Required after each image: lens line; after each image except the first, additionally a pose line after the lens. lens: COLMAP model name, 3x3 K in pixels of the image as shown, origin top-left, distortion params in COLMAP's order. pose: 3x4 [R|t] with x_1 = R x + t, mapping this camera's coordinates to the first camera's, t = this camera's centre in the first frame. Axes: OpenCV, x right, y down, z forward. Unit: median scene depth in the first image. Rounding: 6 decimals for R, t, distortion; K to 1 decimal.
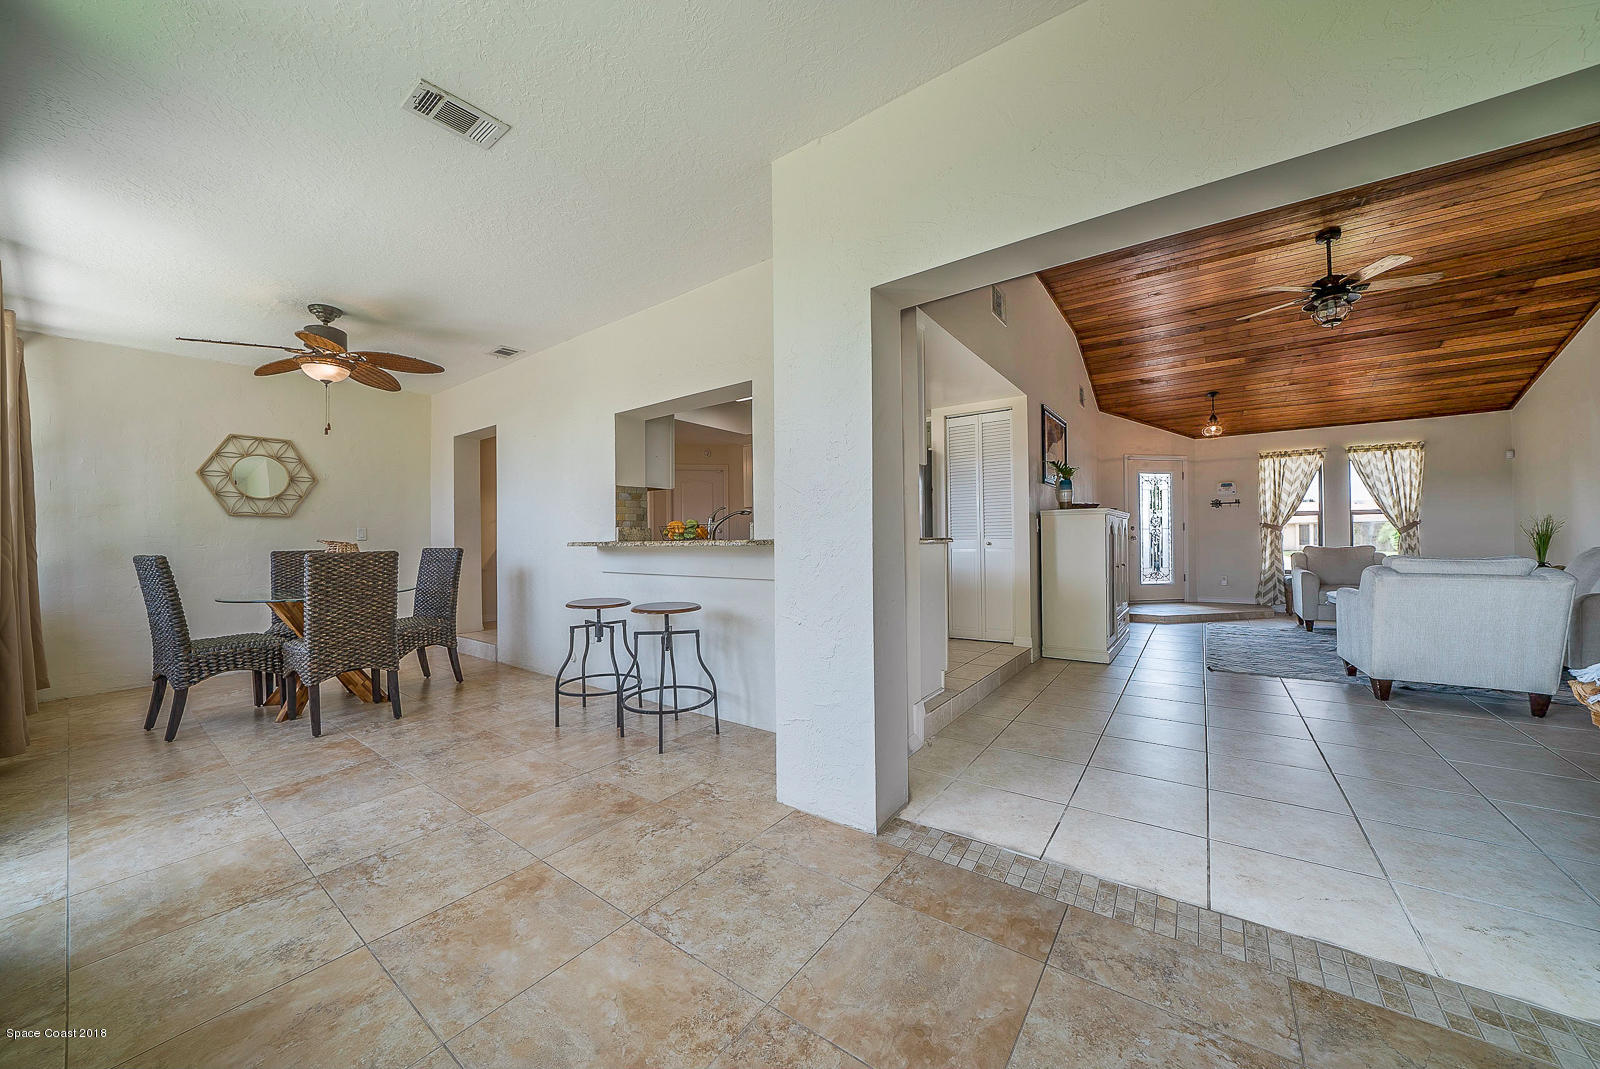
lens RADIAL K [[559.8, 0, 791.1], [0, 559.8, 538.5], [0, 0, 1]] dist [-0.000605, 0.000174]
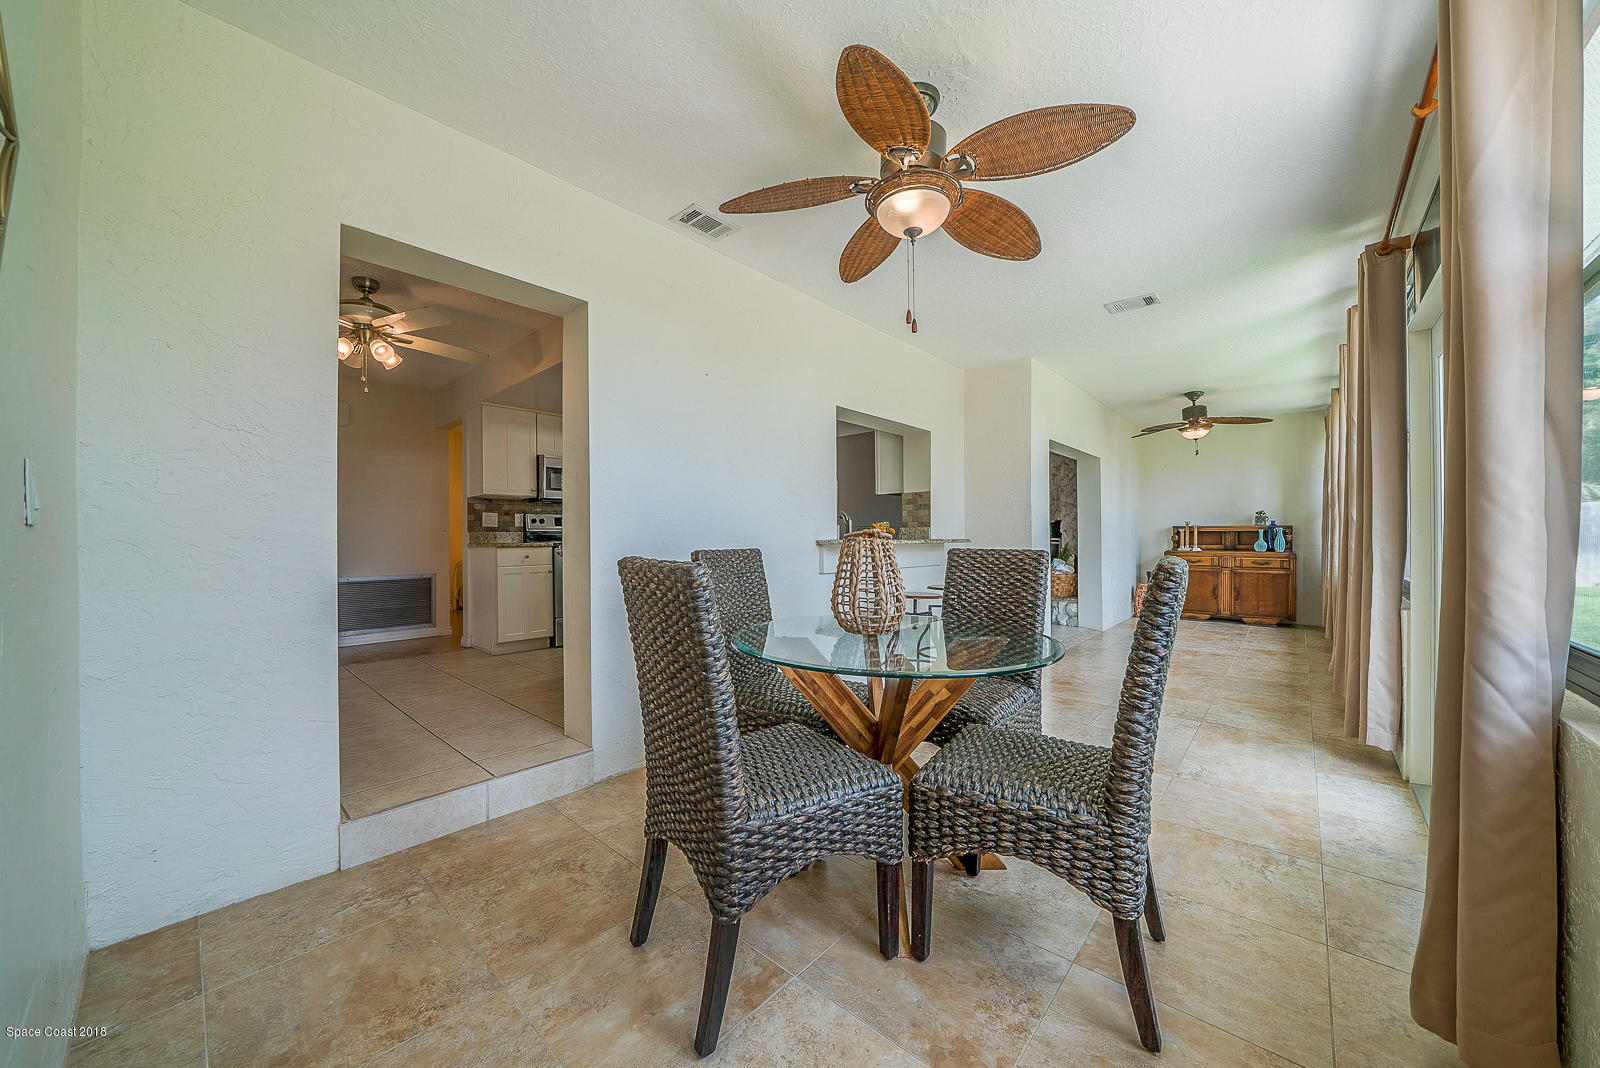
lens RADIAL K [[559.8, 0, 791.2], [0, 559.8, 537.3], [0, 0, 1]] dist [-0.000605, 0.000174]
pose [[0.078975, 0.008035, 0.996844, -2.353355], [-0.004463, 0.999960, -0.007706, 0.014002], [-0.996867, -0.003841, 0.079008, 1.852761]]
